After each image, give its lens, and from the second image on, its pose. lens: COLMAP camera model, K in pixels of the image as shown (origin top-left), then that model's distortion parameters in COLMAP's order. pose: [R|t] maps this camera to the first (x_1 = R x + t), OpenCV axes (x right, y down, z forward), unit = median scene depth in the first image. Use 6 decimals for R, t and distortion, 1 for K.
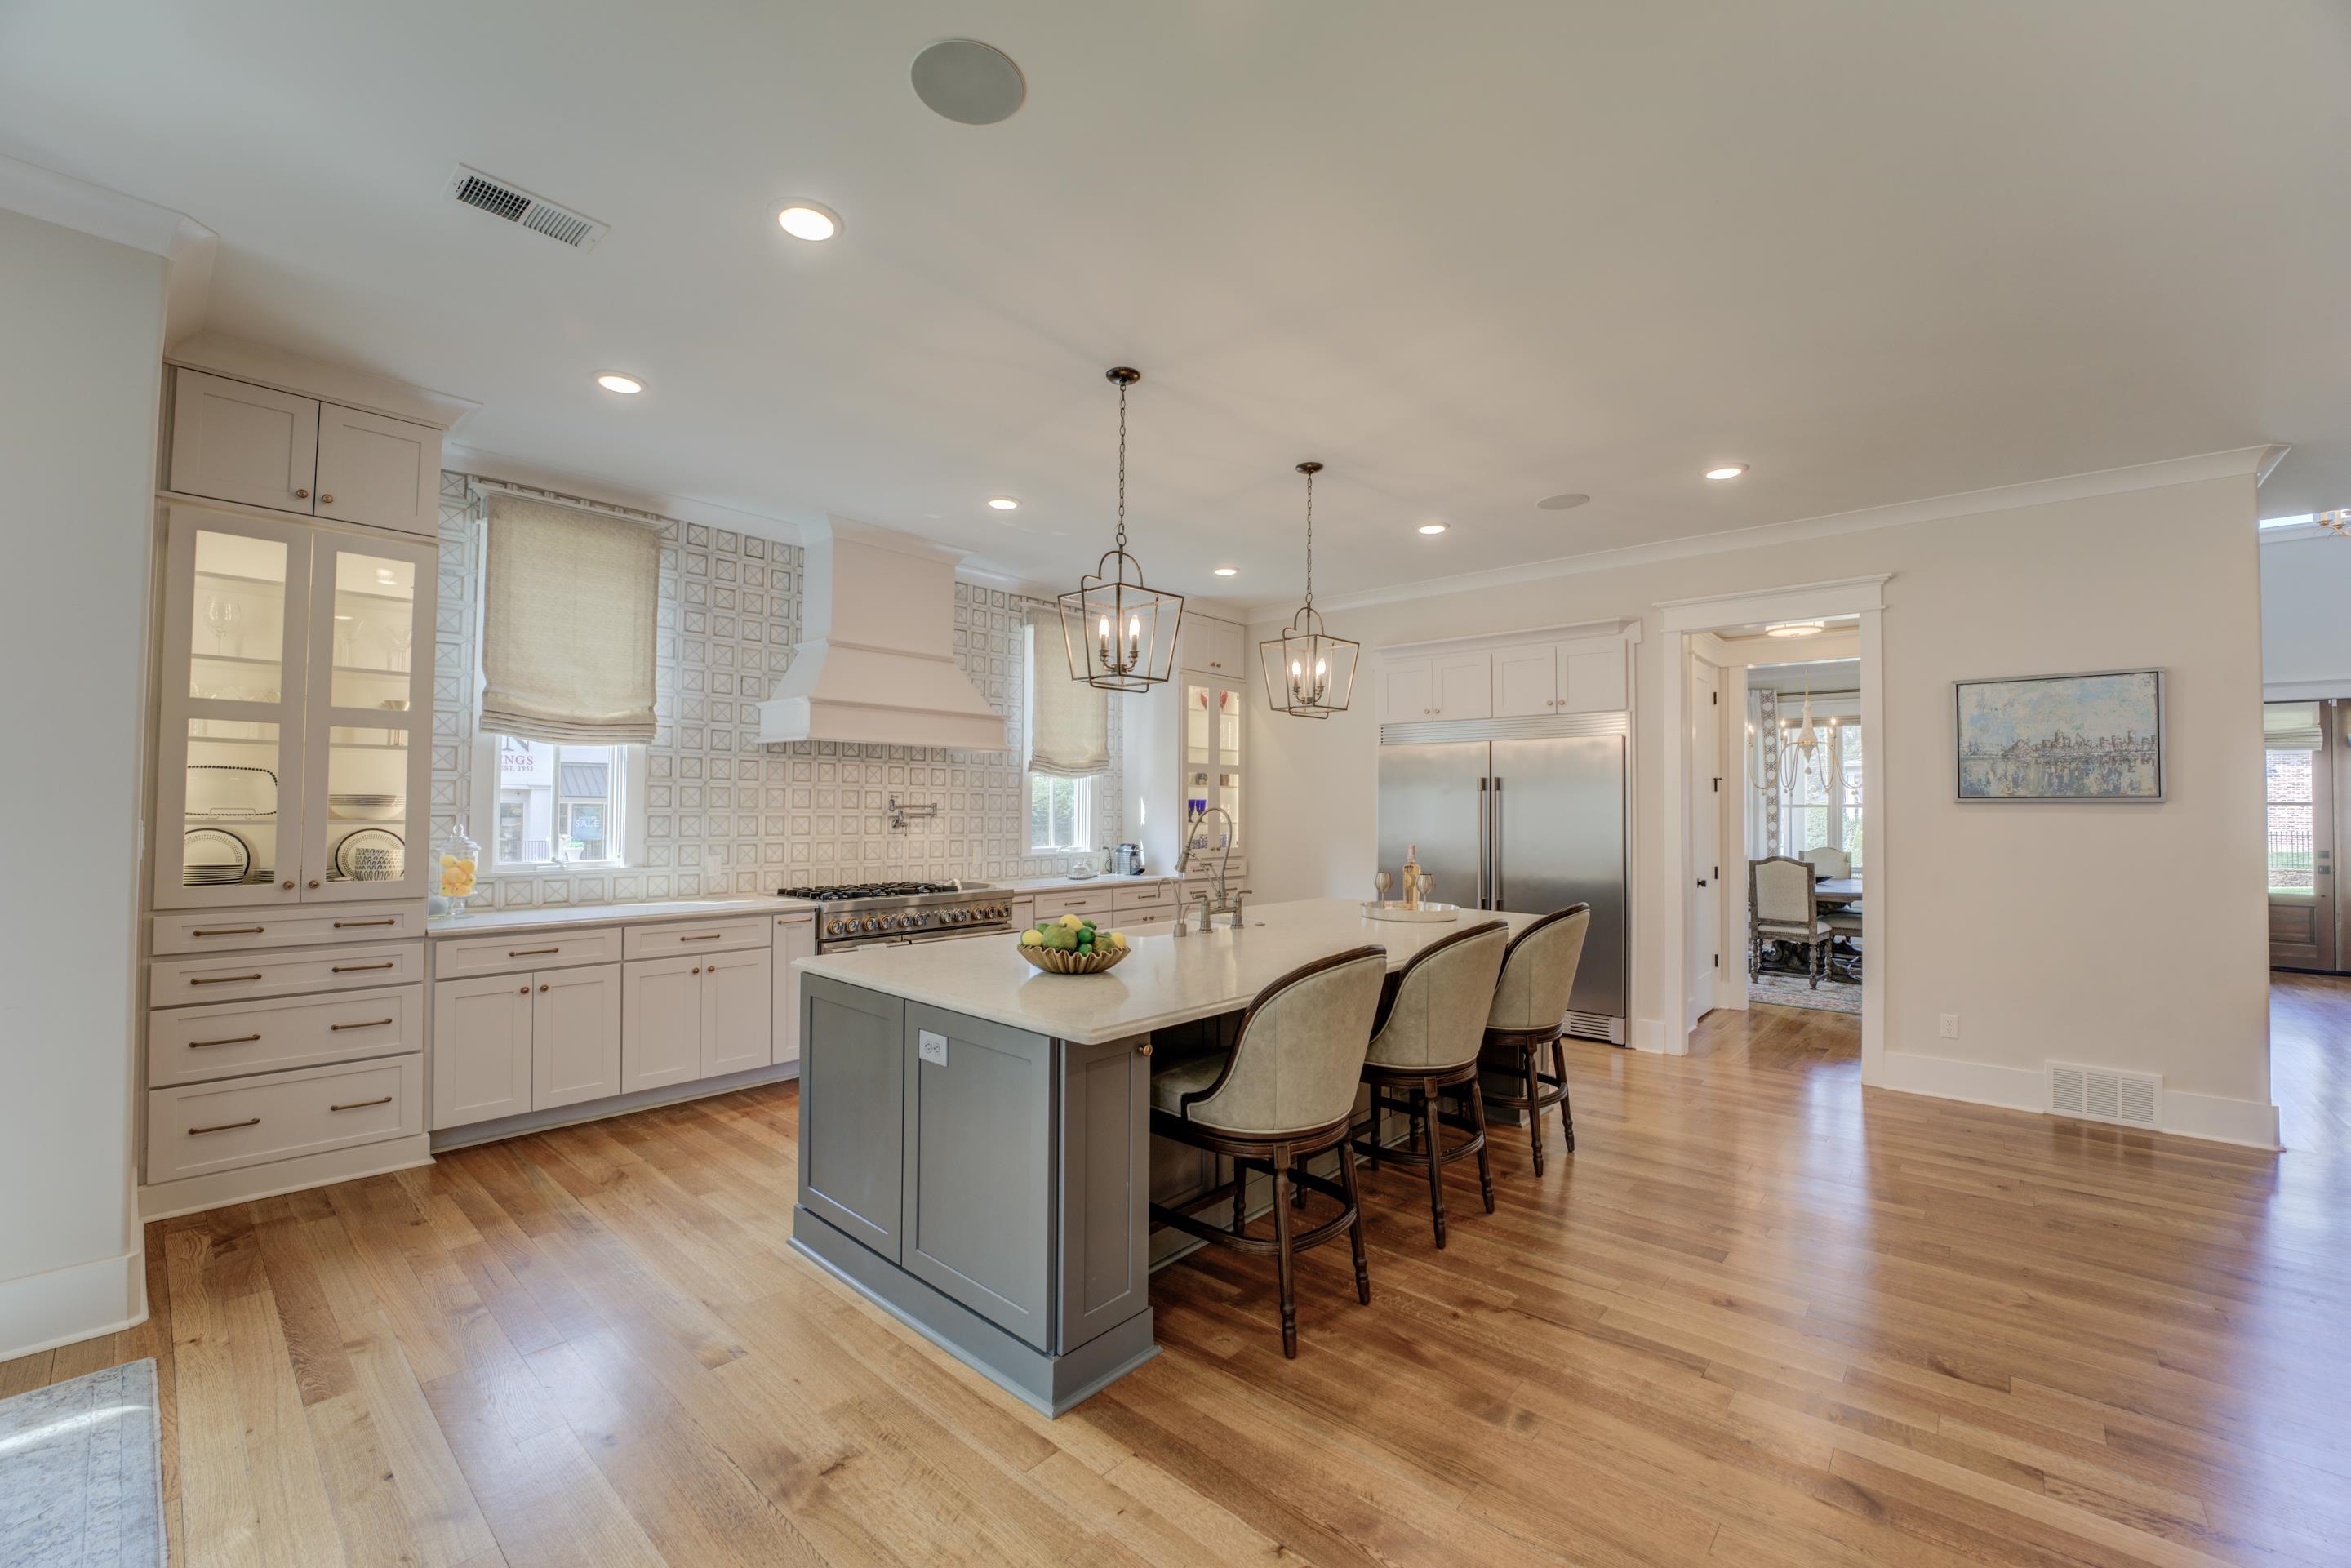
lens RADIAL K [[952.8, 0, 1172.7], [0, 952.8, 783.7], [0, 0, 1]] dist [-0.037740, 0.007137]
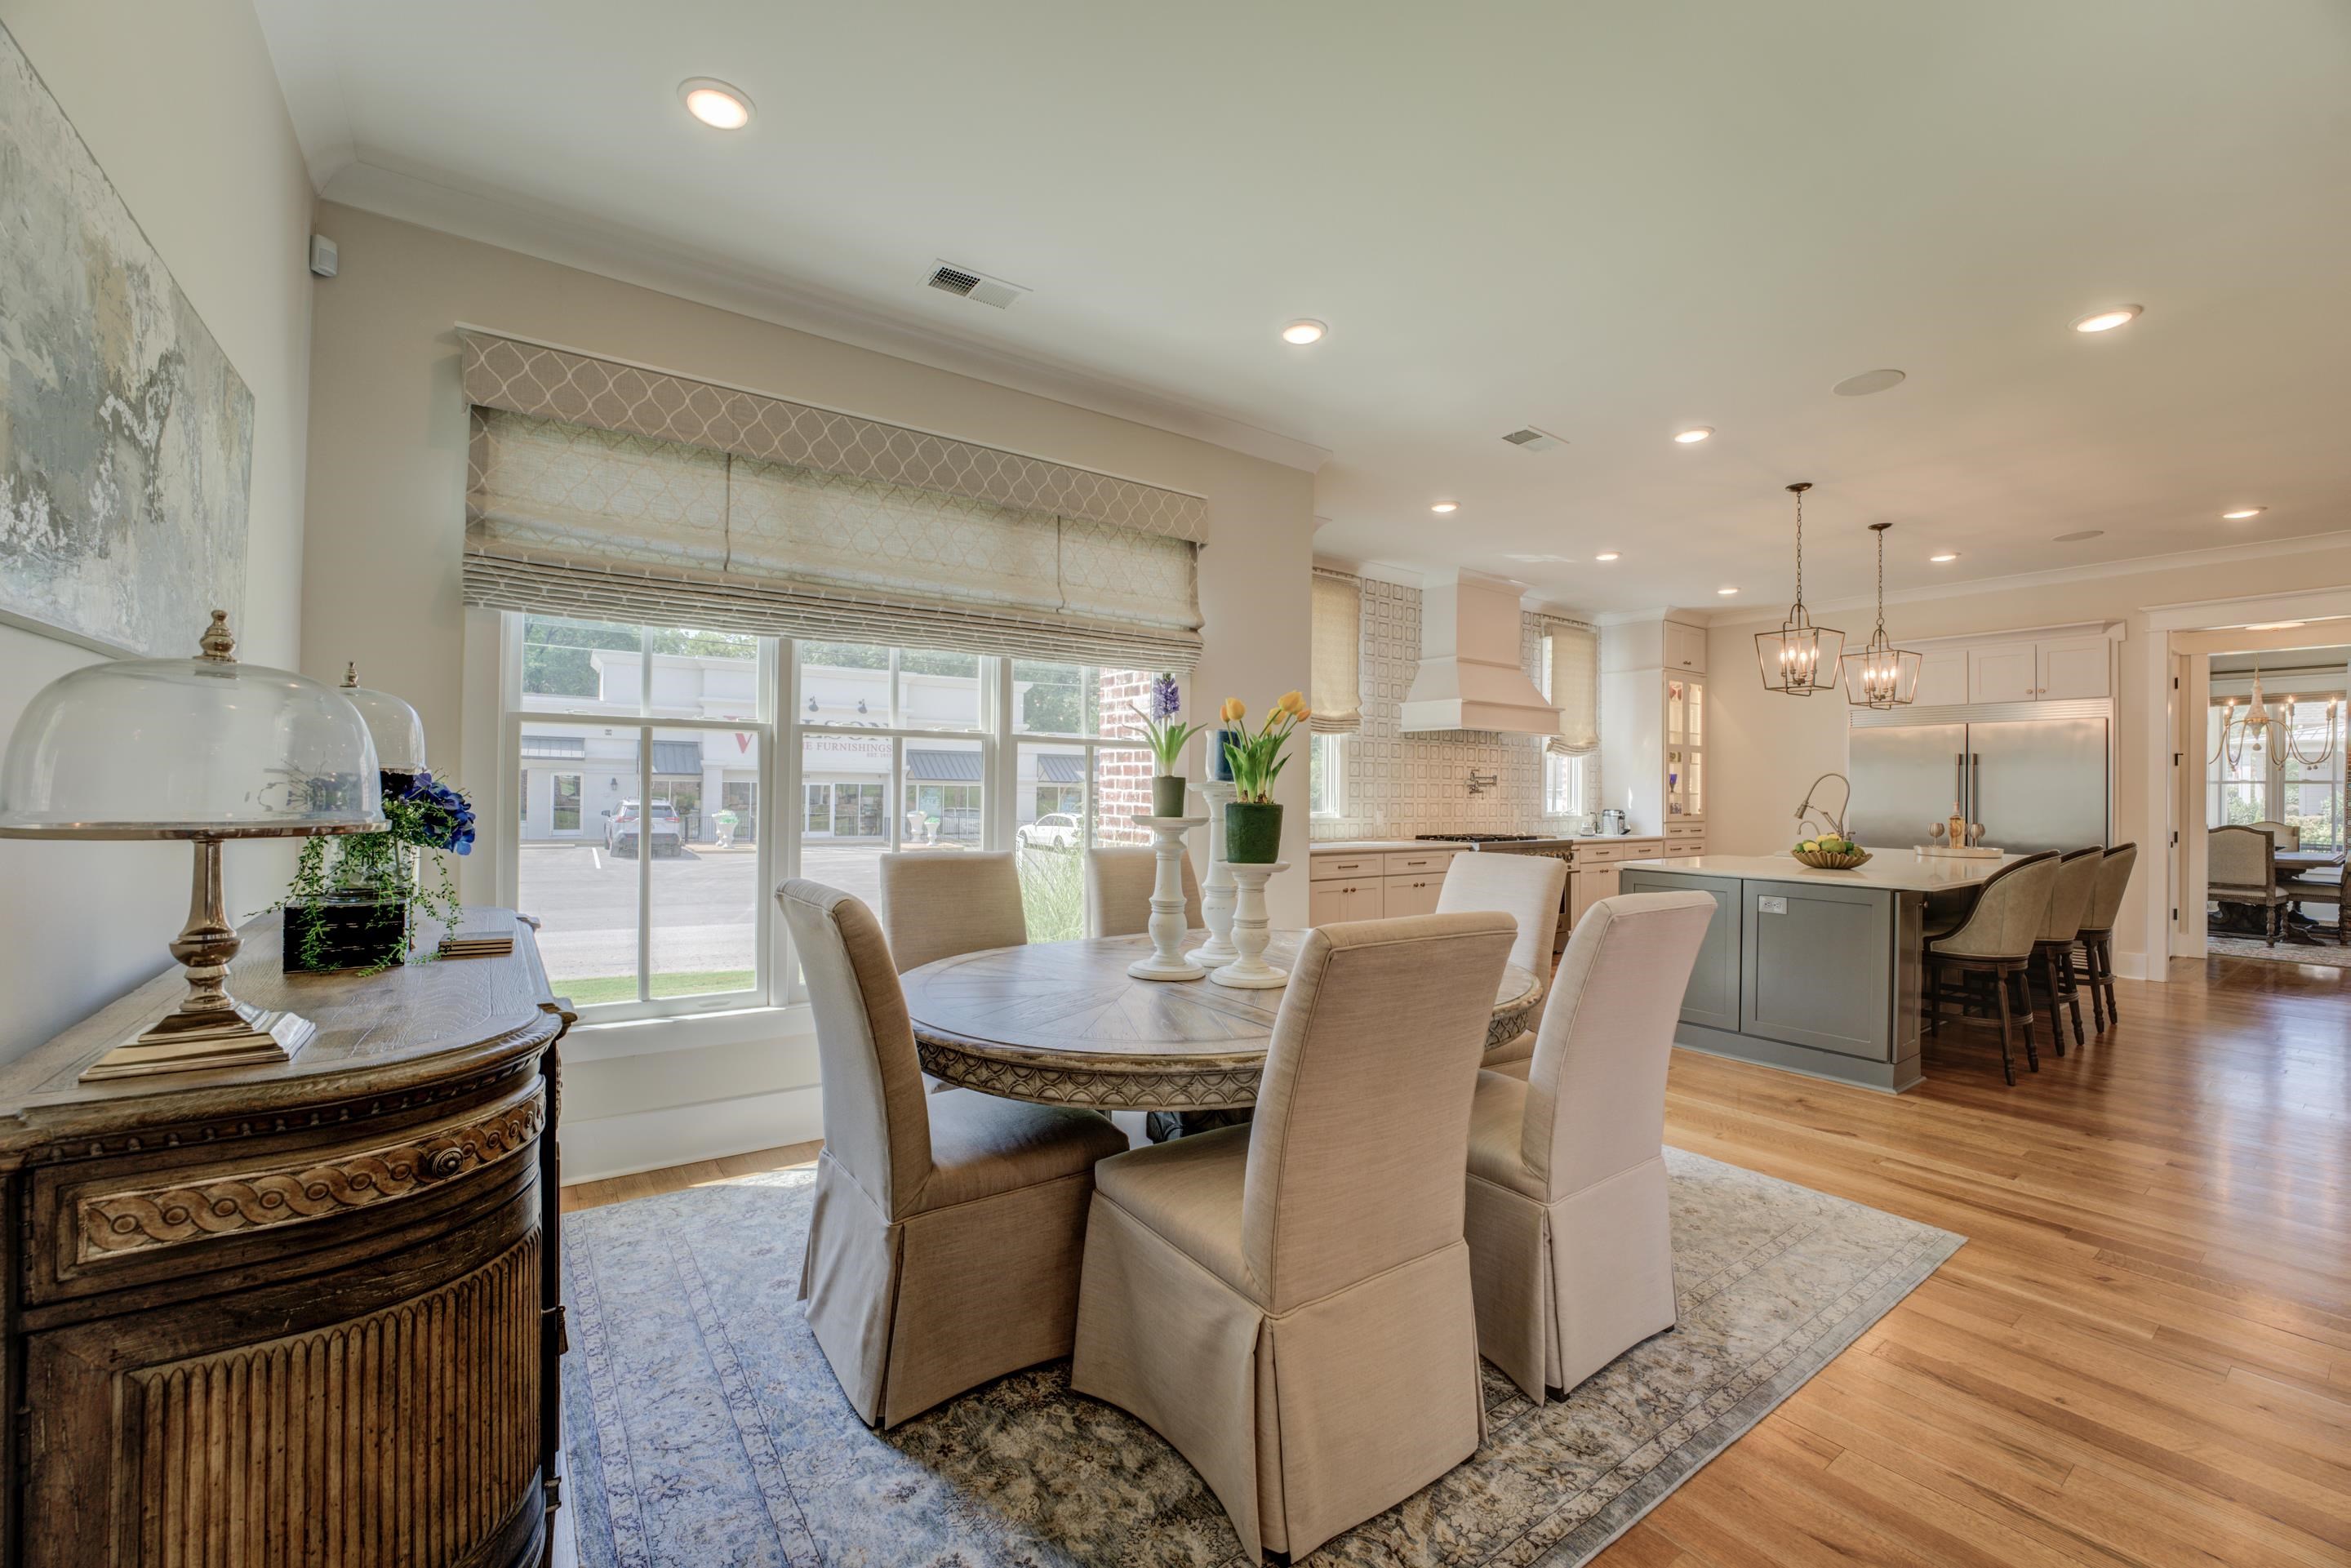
lens RADIAL K [[939.1, 0, 1175.5], [0, 939.1, 784.0], [0, 0, 1]] dist [-0.031937, 0.000318]
pose [[0.971350, 0.001054, -0.237651, -0.403903], [0.003311, 0.999833, 0.017968, 0.008081], [0.237630, -0.018240, 0.971185, -0.408936]]
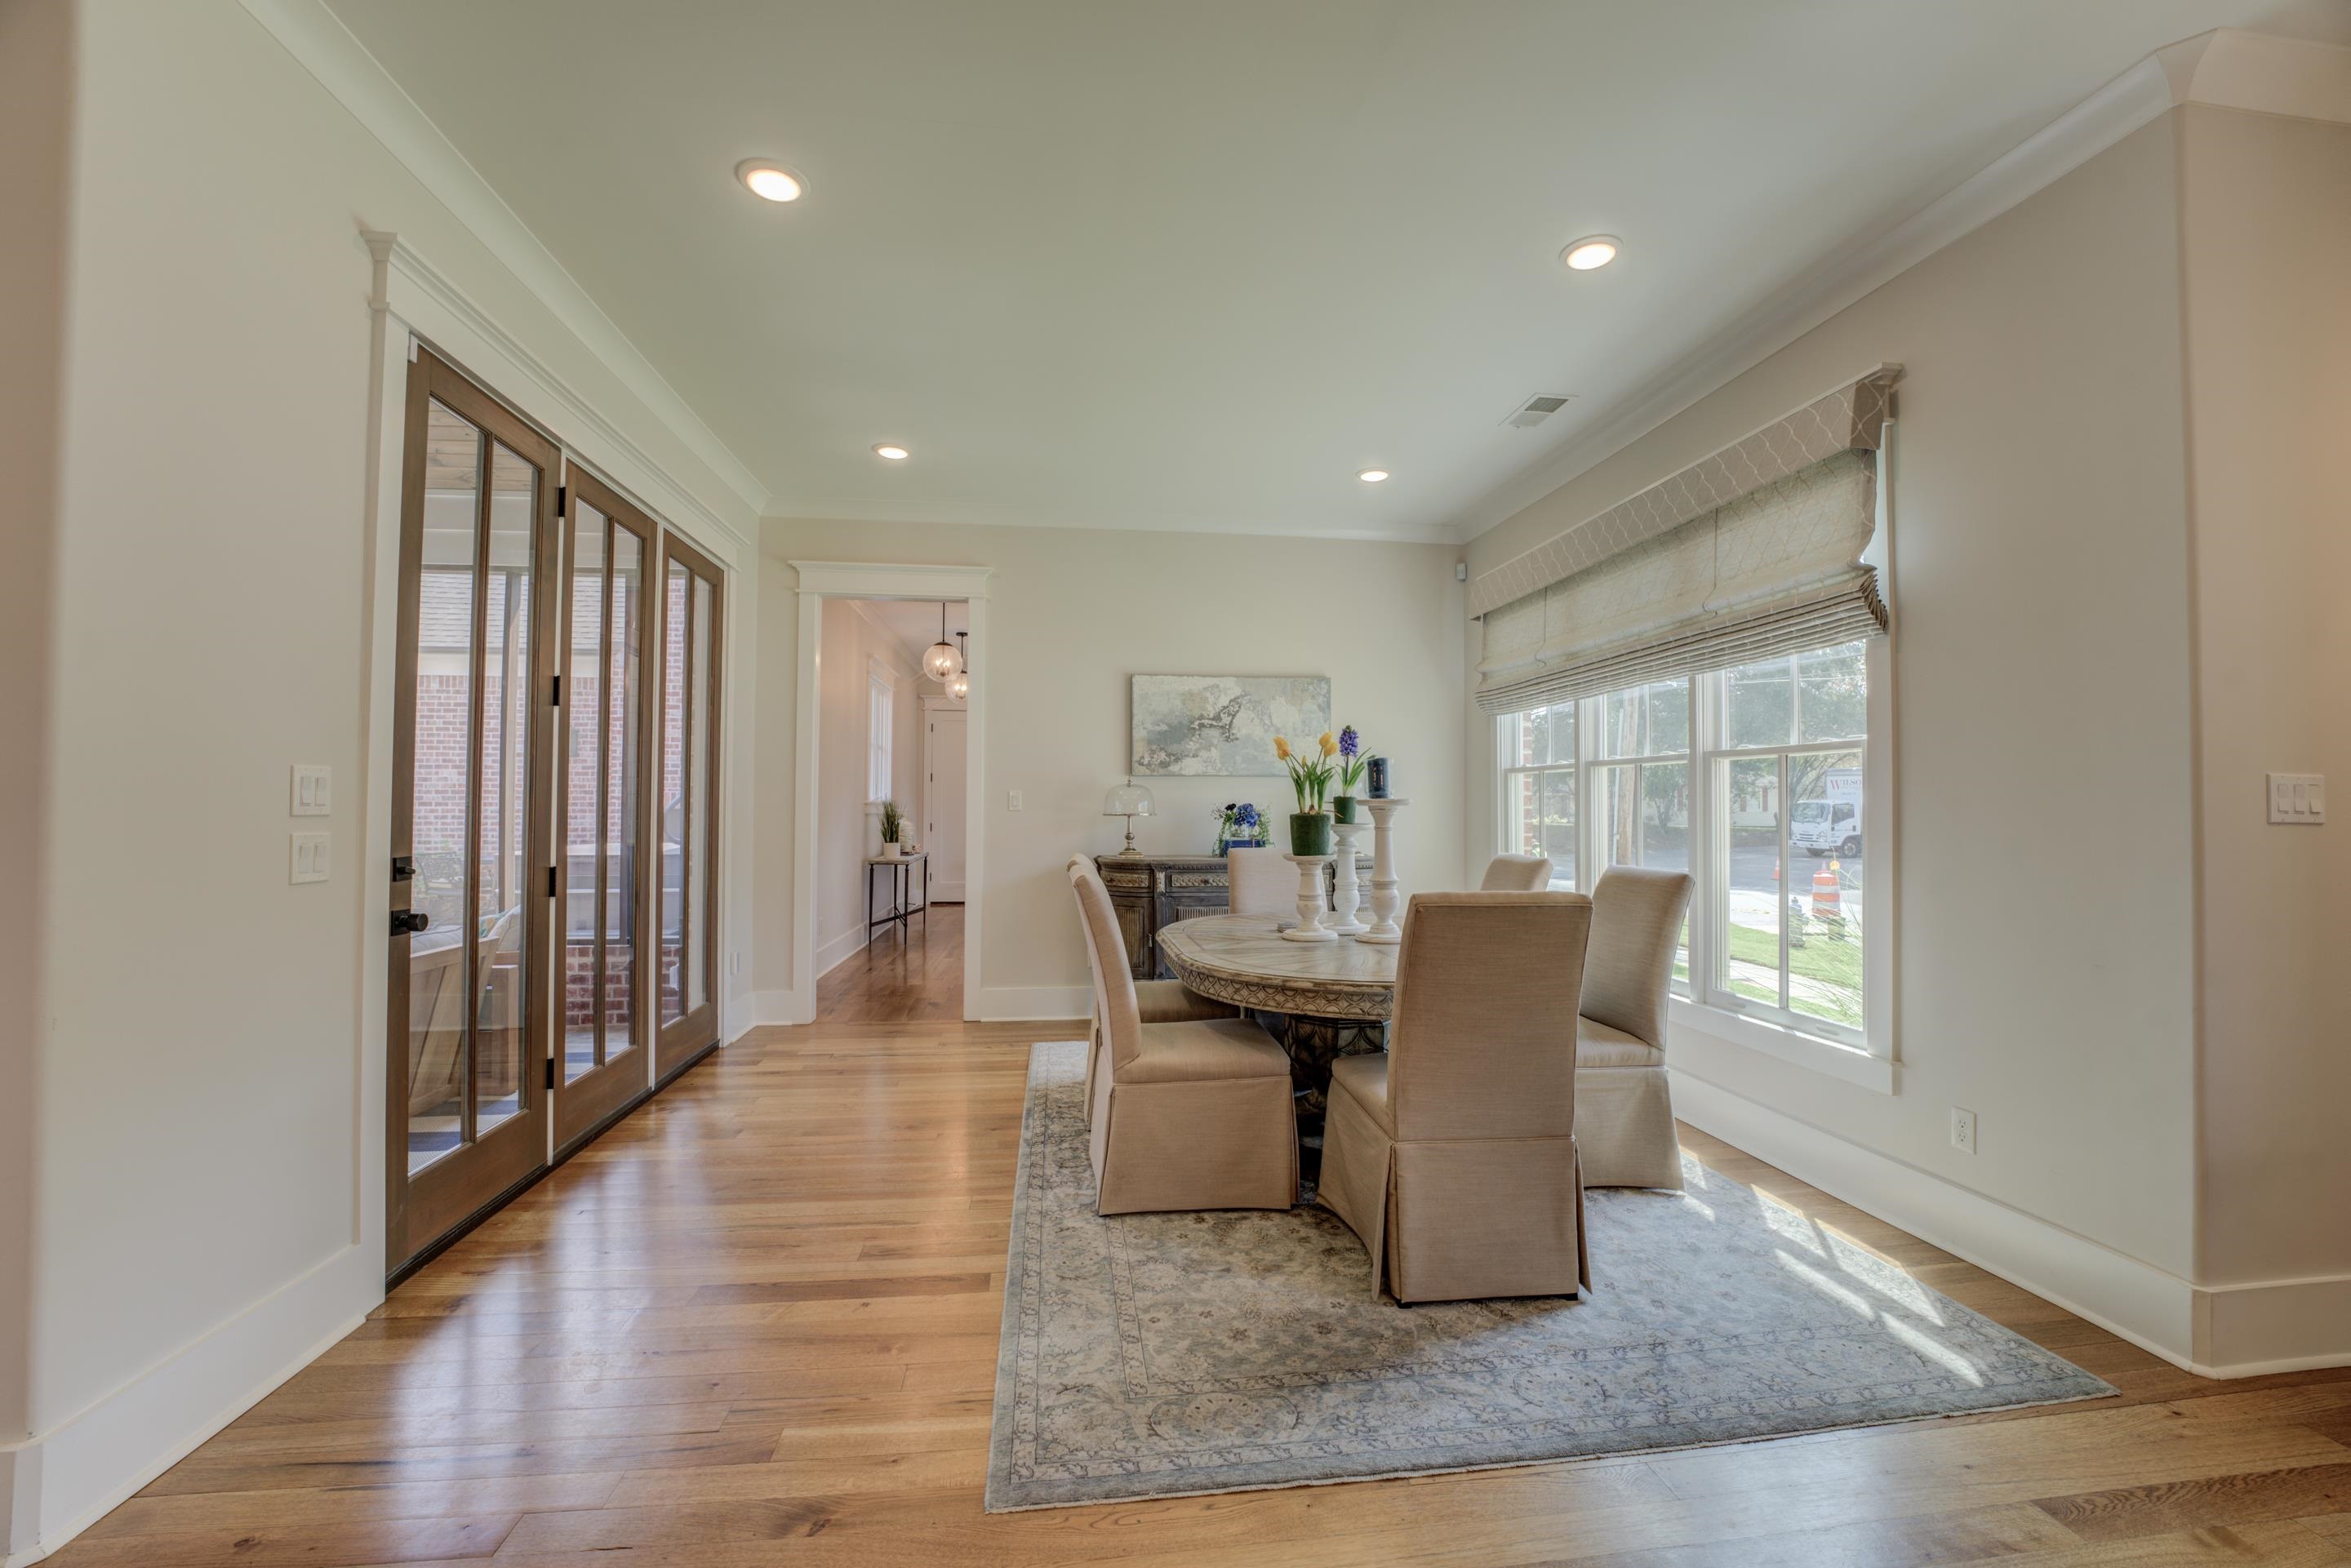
lens RADIAL K [[952.8, 0, 1172.7], [0, 952.8, 783.7], [0, 0, 1]] dist [-0.037740, 0.007137]
pose [[-0.668057, -0.031978, -0.743423, 0.045808], [0.007007, 0.998762, -0.049258, 0.038968], [0.744077, -0.038117, -0.667005, 0.358741]]
